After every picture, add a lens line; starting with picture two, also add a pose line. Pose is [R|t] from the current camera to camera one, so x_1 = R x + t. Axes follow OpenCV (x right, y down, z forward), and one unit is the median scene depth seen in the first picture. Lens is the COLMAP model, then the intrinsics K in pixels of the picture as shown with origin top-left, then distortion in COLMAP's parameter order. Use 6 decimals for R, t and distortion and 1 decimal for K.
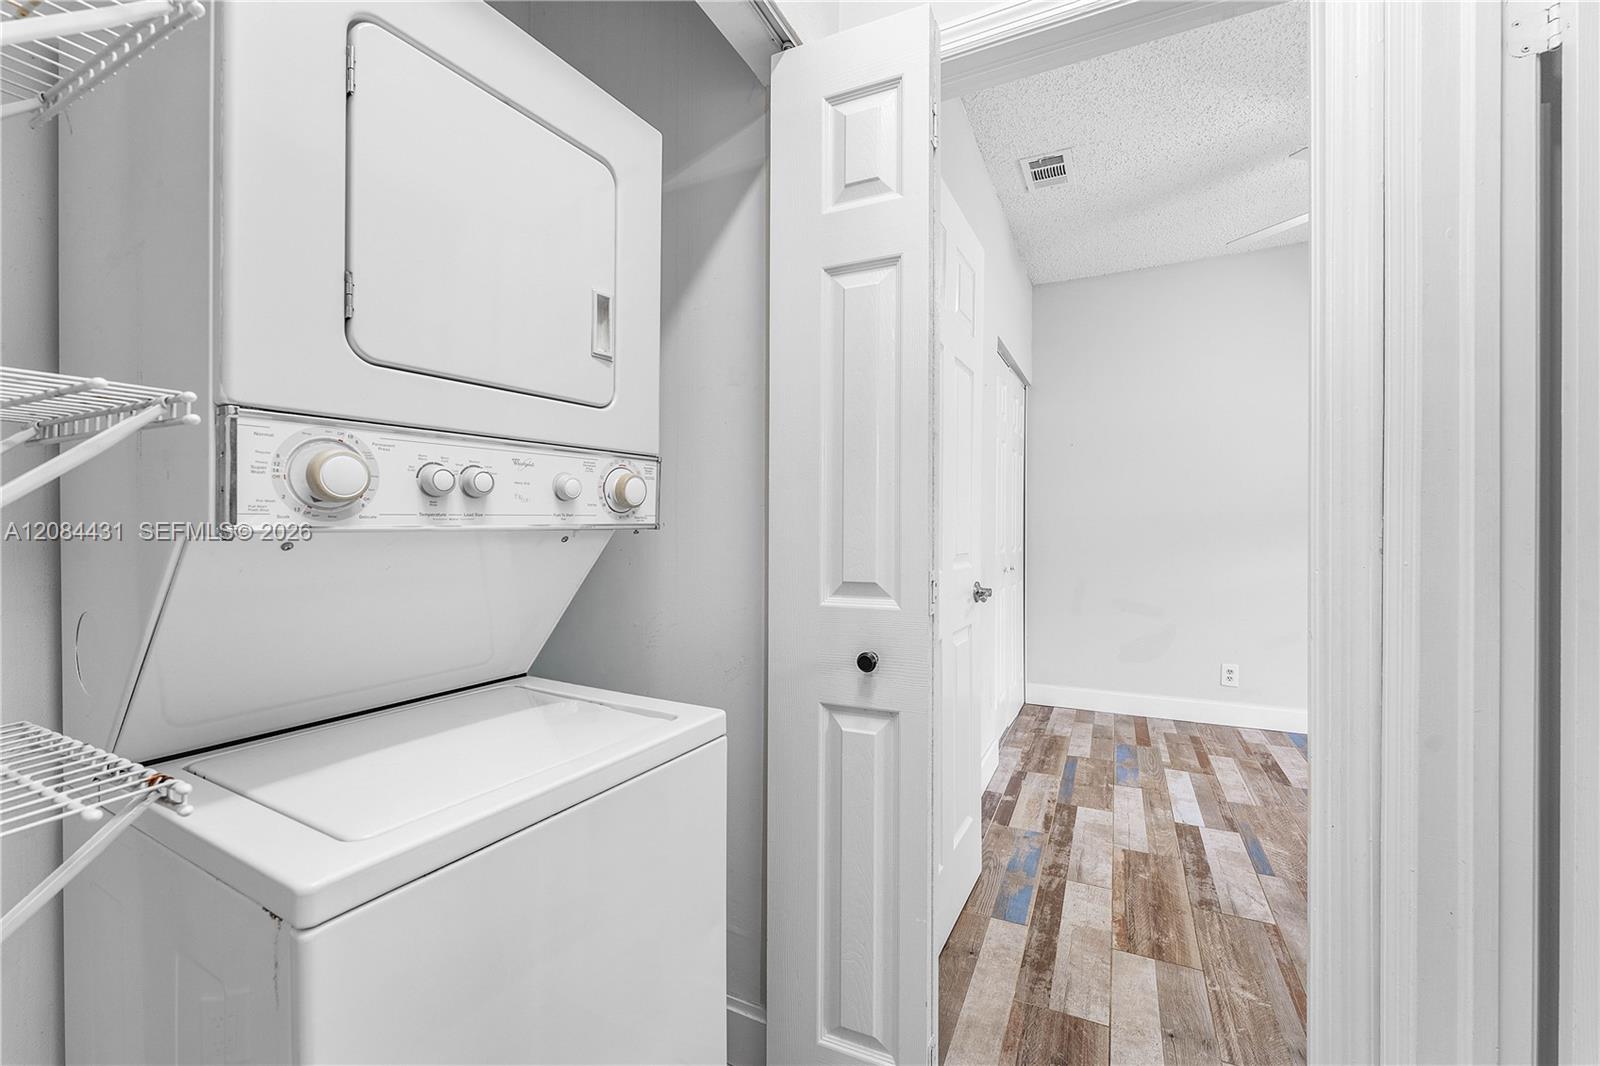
lens RADIAL K [[648.7, 0, 800.7], [0, 648.7, 532.9], [0, 0, 1]] dist [-0.000330, -0.001161]
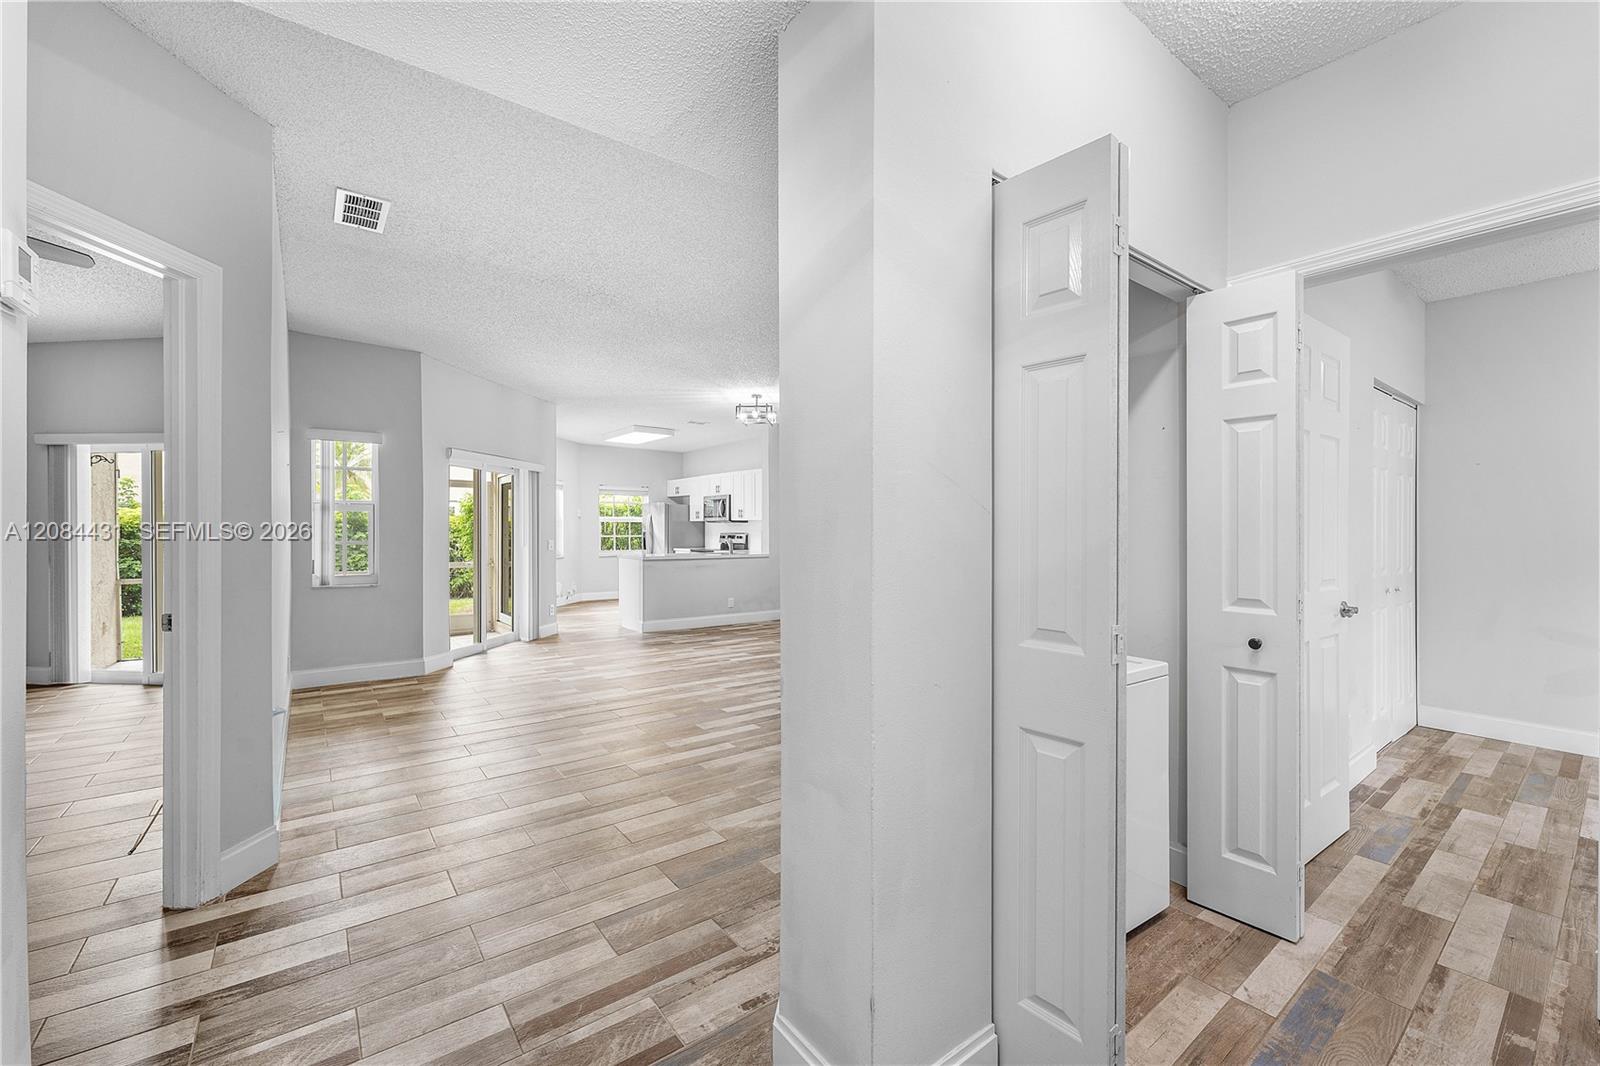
lens RADIAL K [[648.7, 0, 814.6], [0, 648.7, 522.1], [0, 0, 1]] dist [-0.000330, -0.001161]
pose [[0.901410, -0.000594, -0.432966, -0.109707], [-0.007287, 0.999837, -0.016542, -0.049737], [0.432905, 0.018066, 0.901259, -0.577109]]
